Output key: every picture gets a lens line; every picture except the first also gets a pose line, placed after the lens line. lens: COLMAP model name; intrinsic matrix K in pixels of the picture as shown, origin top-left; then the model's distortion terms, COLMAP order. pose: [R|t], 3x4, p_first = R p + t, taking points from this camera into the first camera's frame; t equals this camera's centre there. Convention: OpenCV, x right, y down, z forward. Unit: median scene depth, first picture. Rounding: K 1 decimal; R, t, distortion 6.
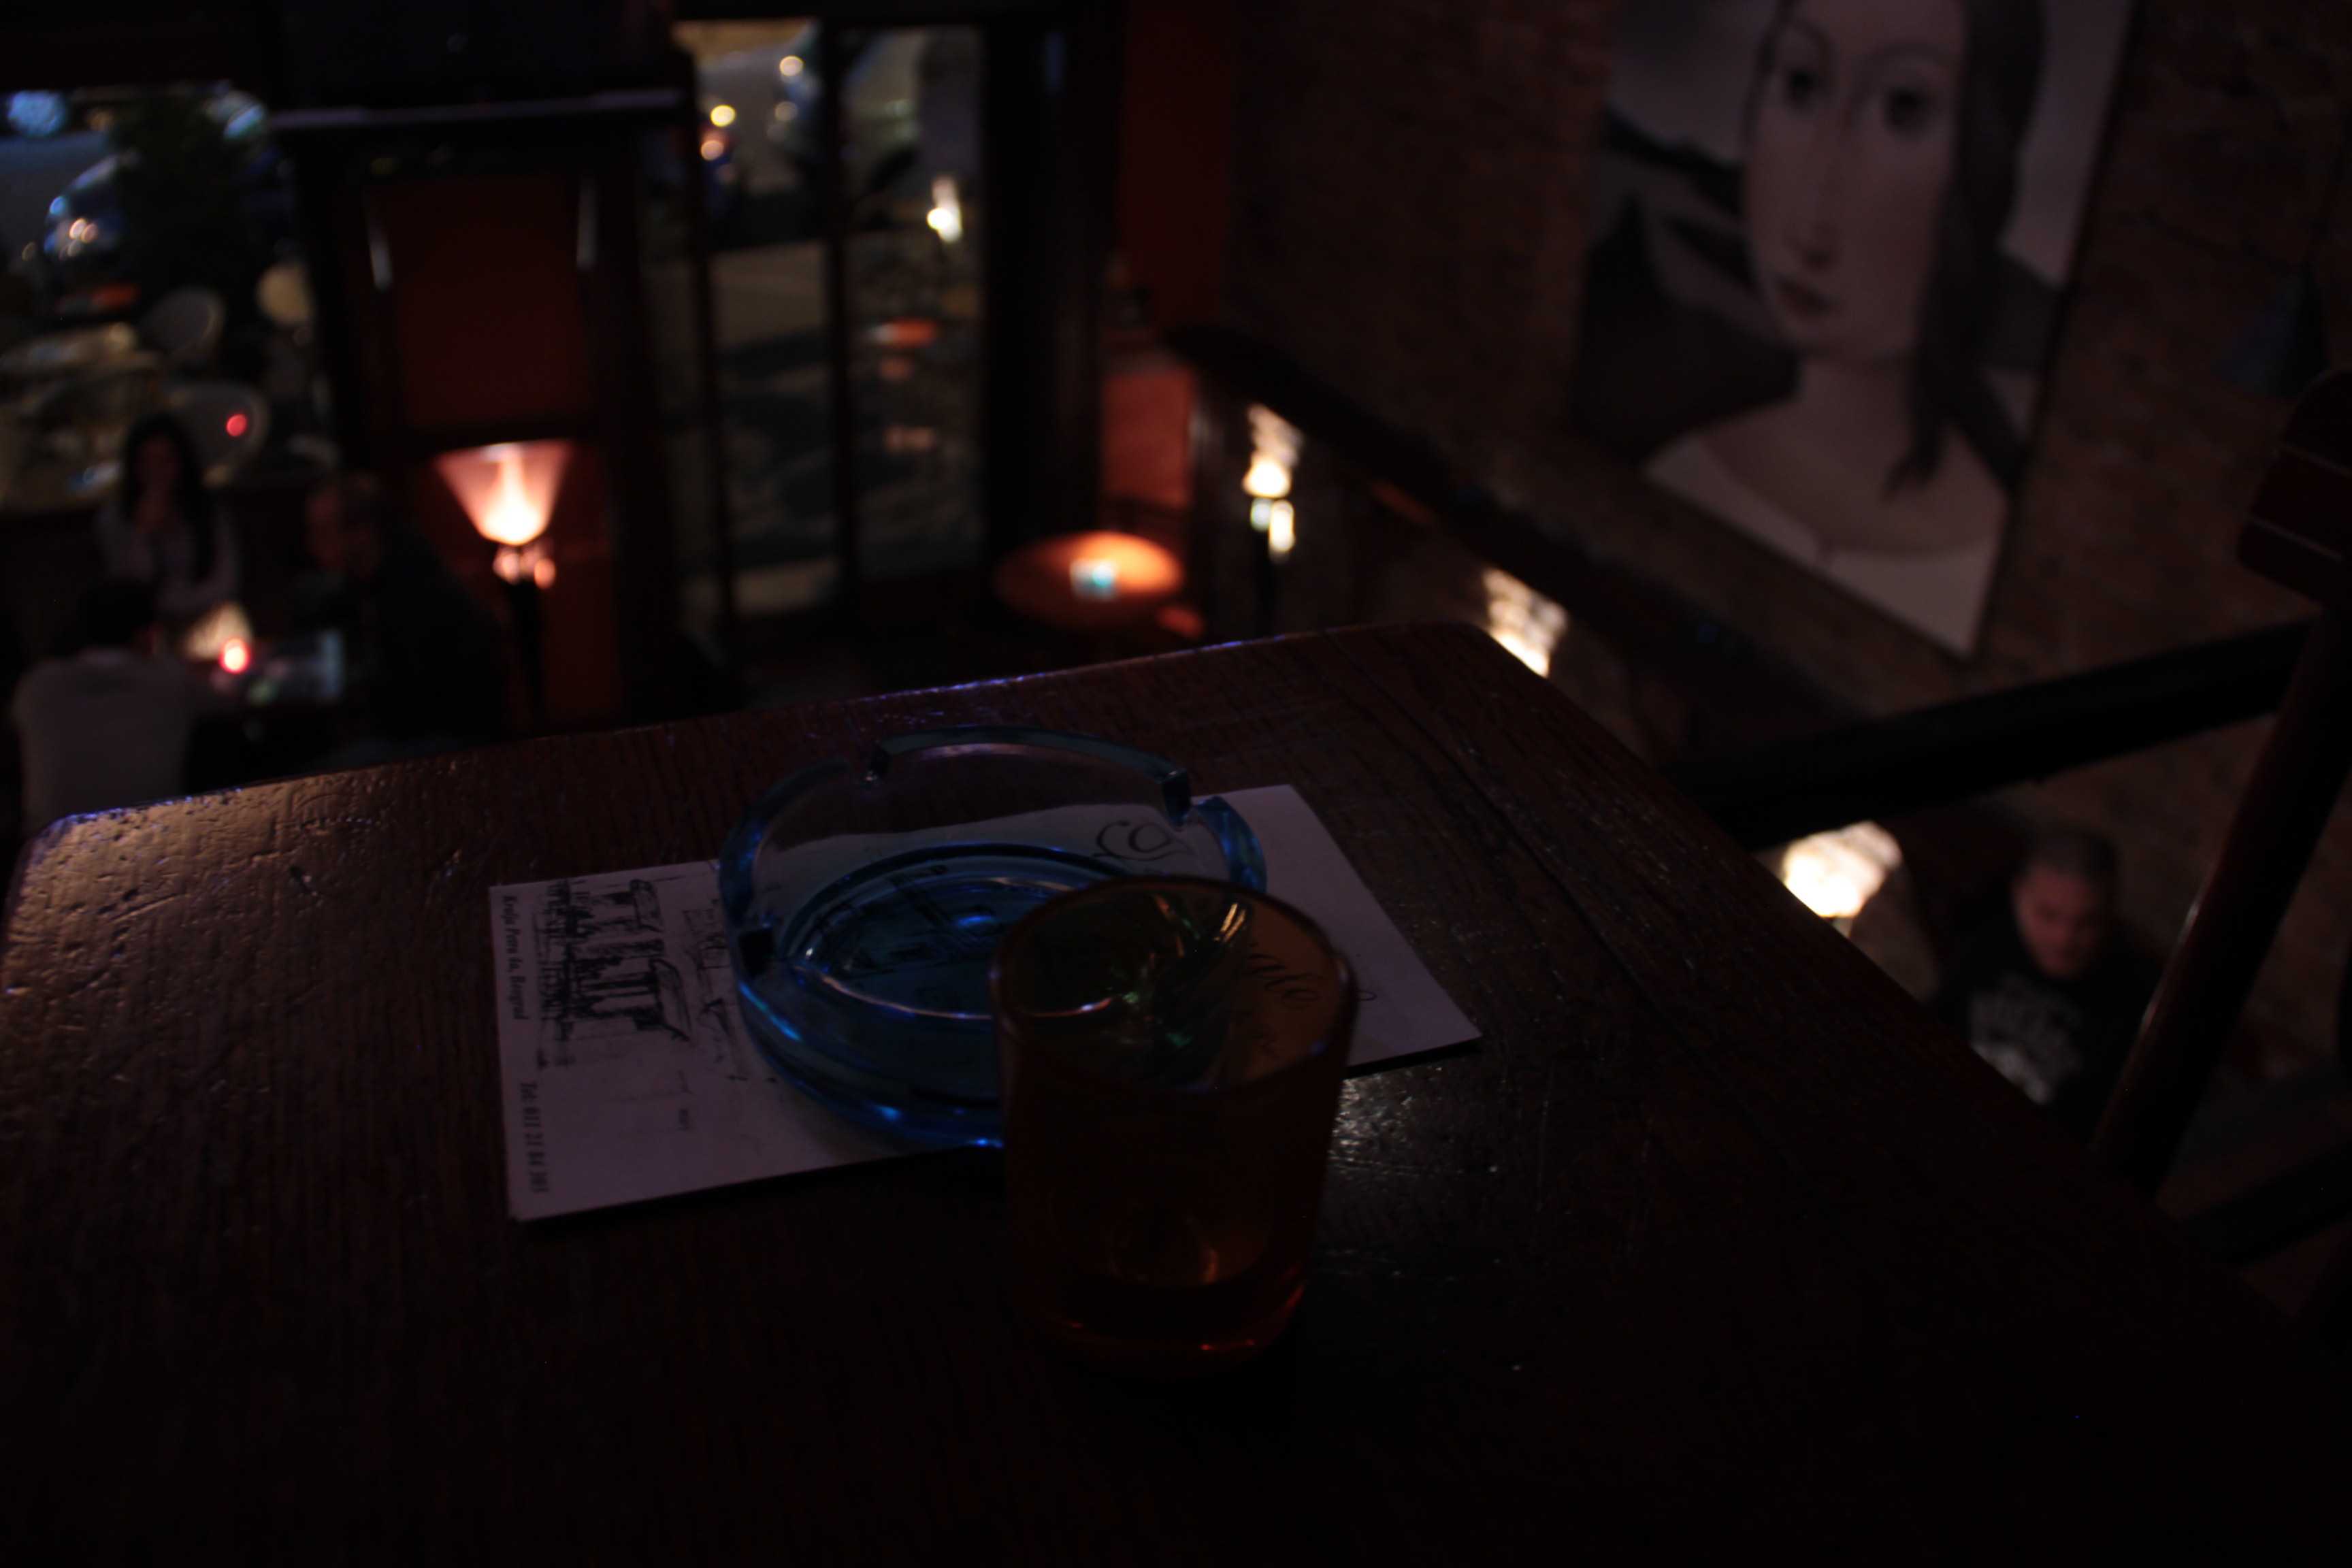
lens RADIAL K [[1916.3, 0, 1183.4], [0, 1916.3, 789.2], [0, 0, 1]] dist [-0.170958, 0.110502]
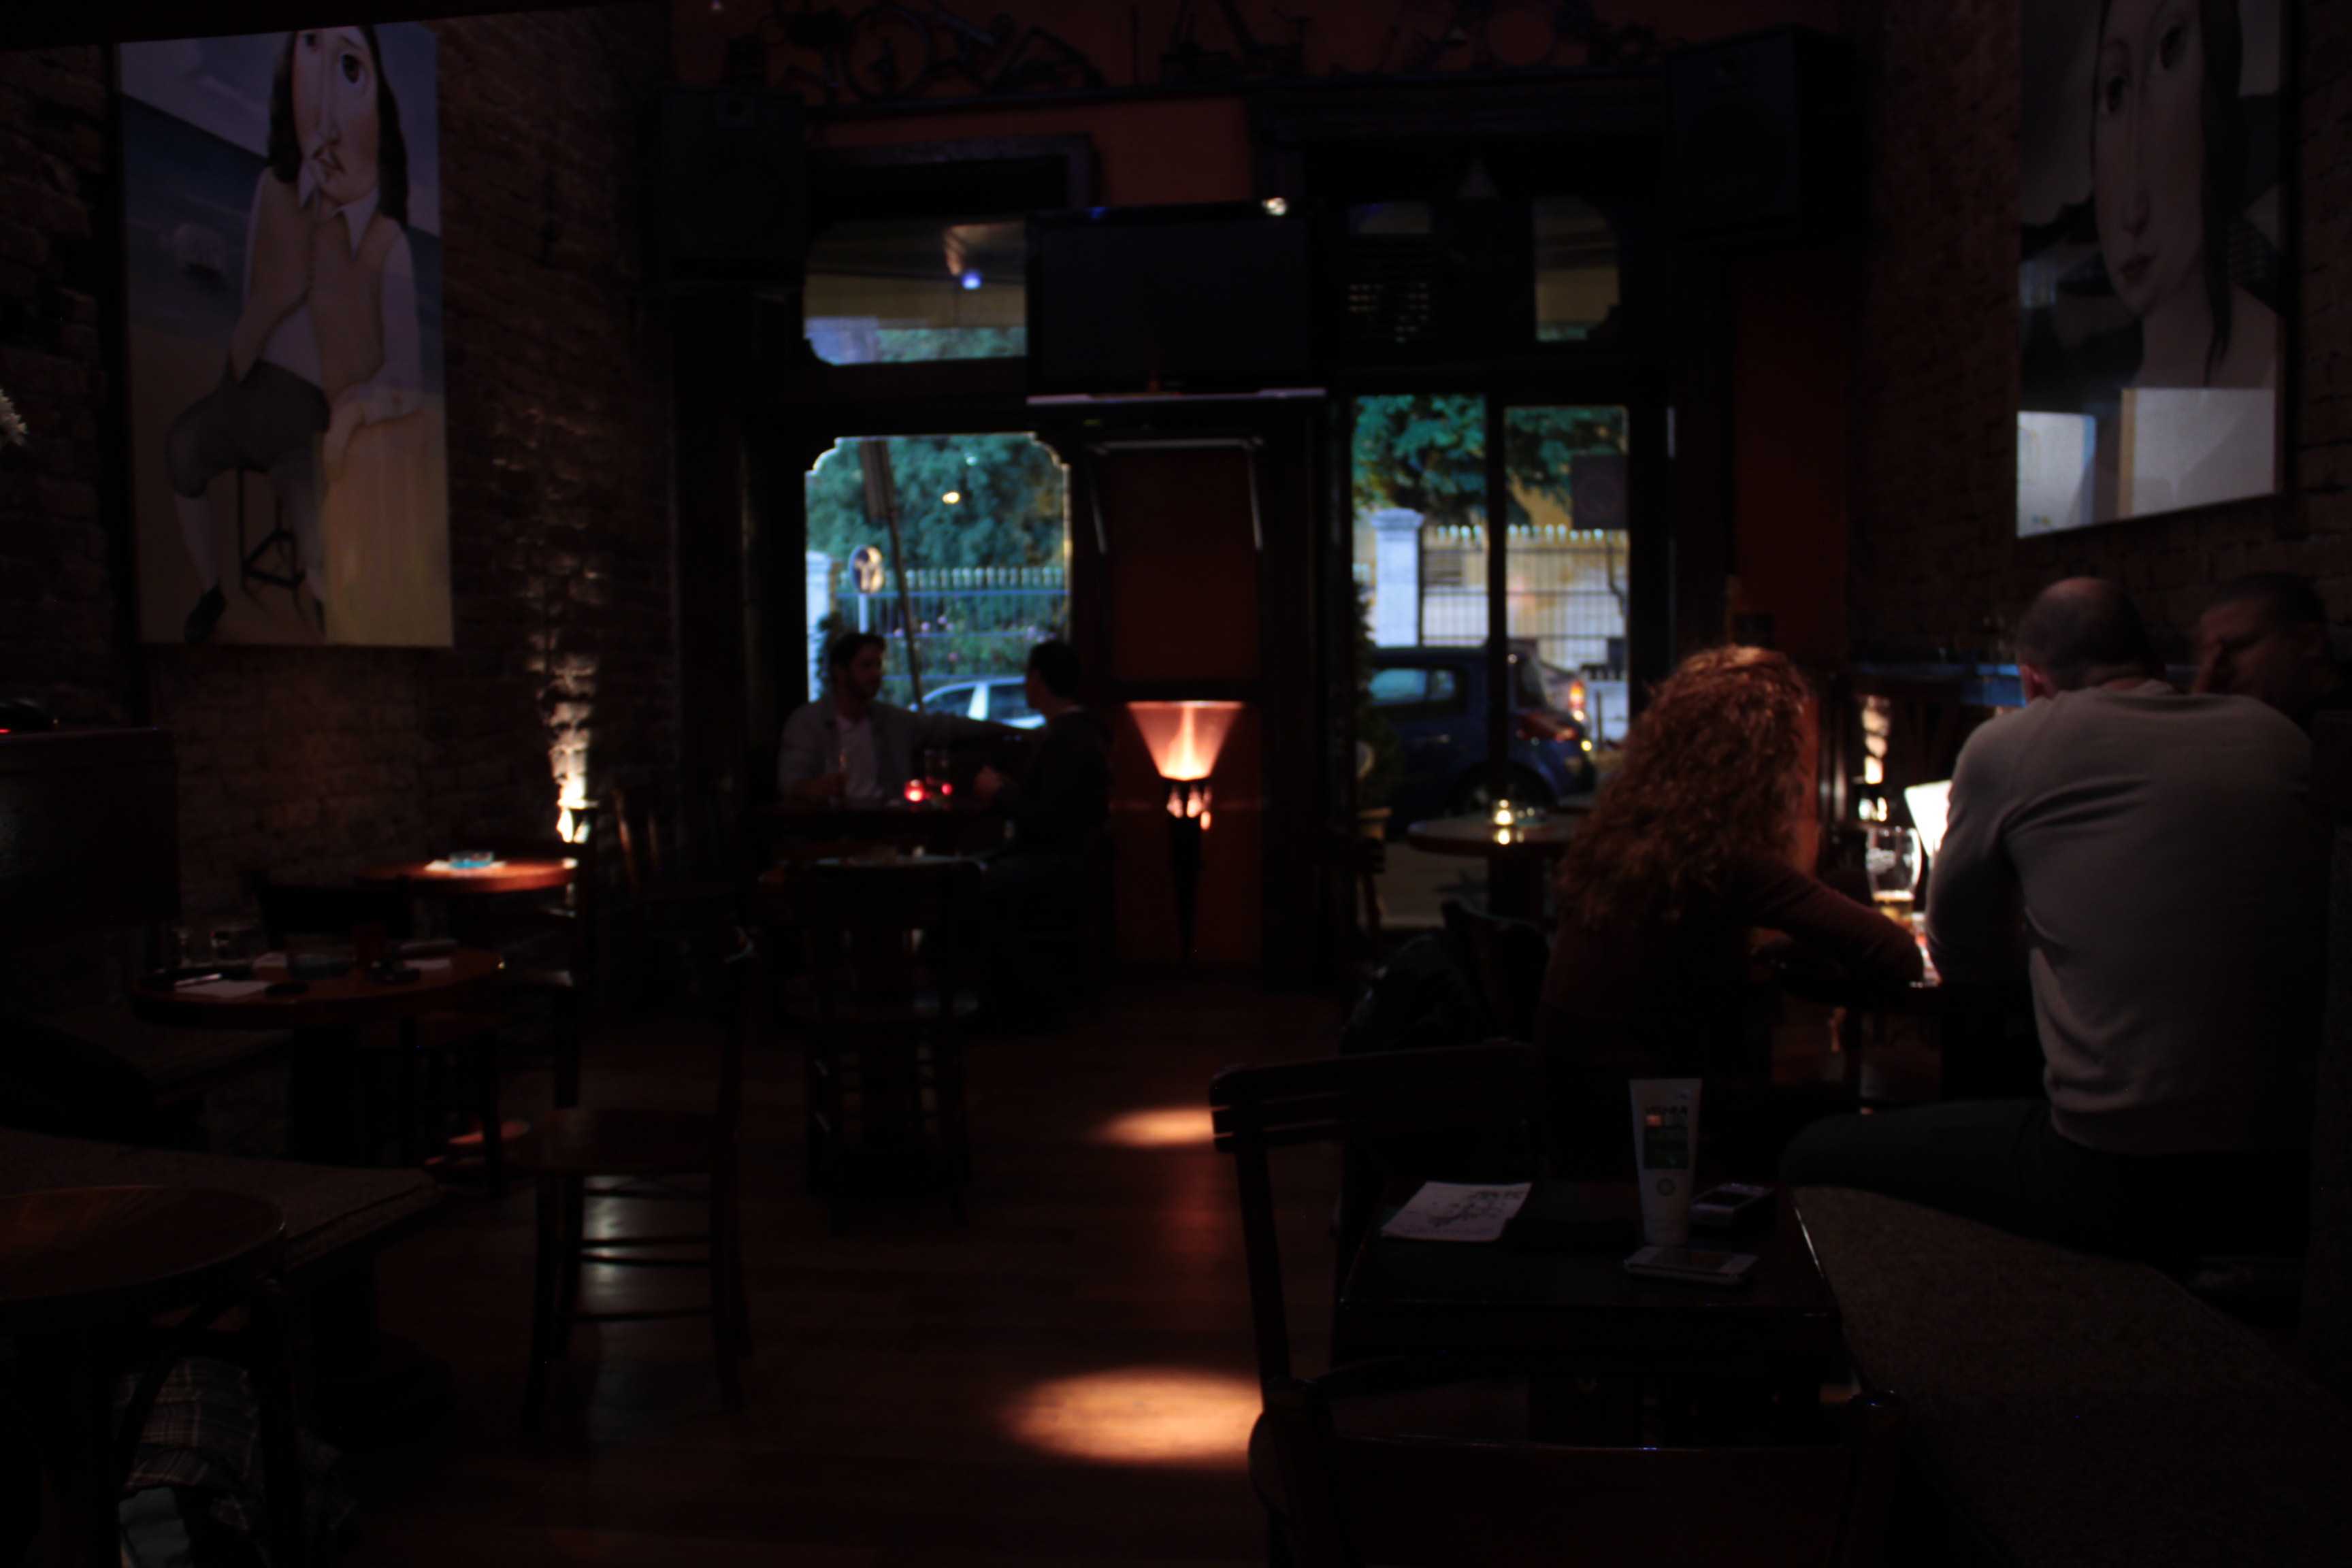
lens RADIAL K [[1916.3, 0, 1209.2], [0, 1916.3, 803.0], [0, 0, 1]] dist [-0.170958, 0.110502]
pose [[0.862165, -0.012894, -0.506463, 0.356360], [-0.214176, 0.896677, -0.387426, 0.452798], [0.459130, 0.442498, 0.770322, 0.099761]]
